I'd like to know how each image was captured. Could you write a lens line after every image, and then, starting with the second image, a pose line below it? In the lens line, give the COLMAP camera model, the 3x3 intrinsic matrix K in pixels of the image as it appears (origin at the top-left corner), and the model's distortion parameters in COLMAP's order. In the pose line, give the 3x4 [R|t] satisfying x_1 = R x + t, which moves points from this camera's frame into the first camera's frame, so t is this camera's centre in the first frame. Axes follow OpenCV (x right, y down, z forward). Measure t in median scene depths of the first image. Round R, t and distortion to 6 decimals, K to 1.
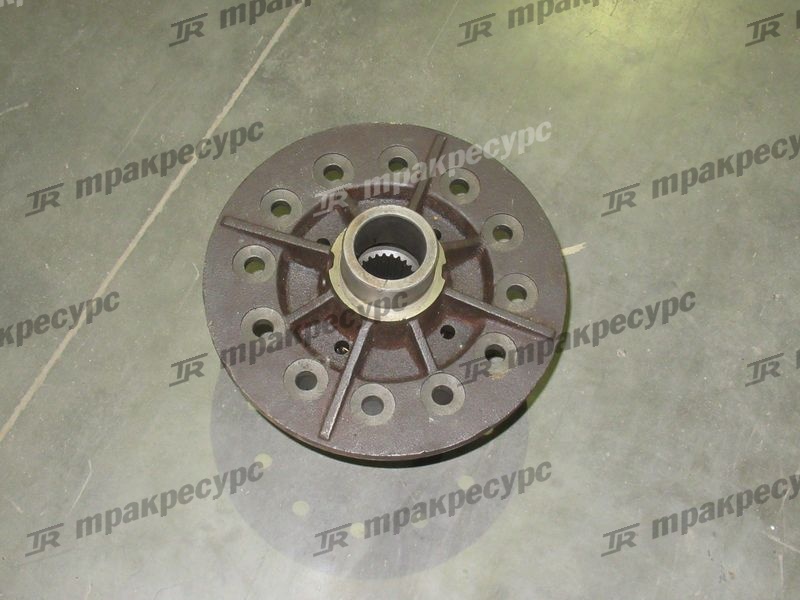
lens RADIAL K [[1104.9, 0, 400.0], [0, 1104.9, 300.0], [0, 0, 1]] dist [-0.041341, -0.003587]
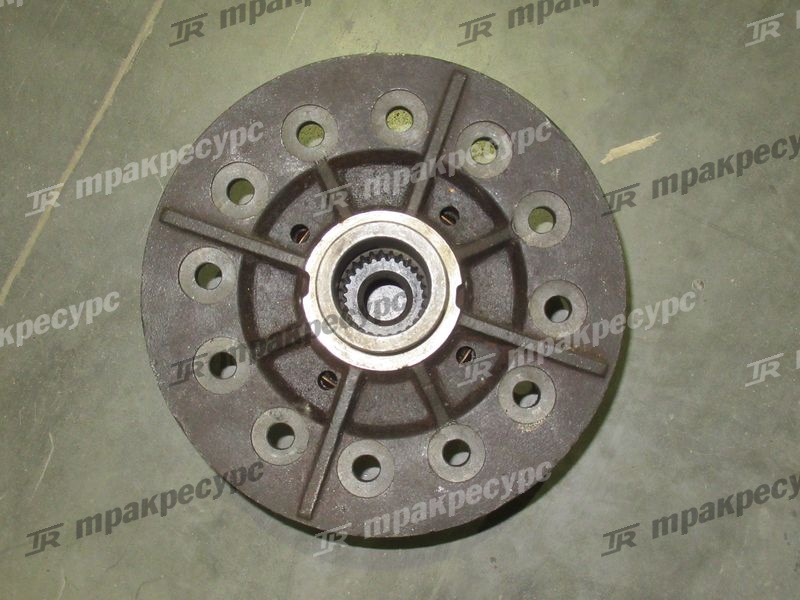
lens RADIAL K [[1104.9, 0, 400.0], [0, 1104.9, 300.0], [0, 0, 1]] dist [-0.041341, -0.003587]
pose [[0.998006, -0.002078, -0.063080, 0.045506], [0.023751, 0.938355, 0.344856, -0.268085], [0.058475, -0.345667, 0.936534, 0.293745]]
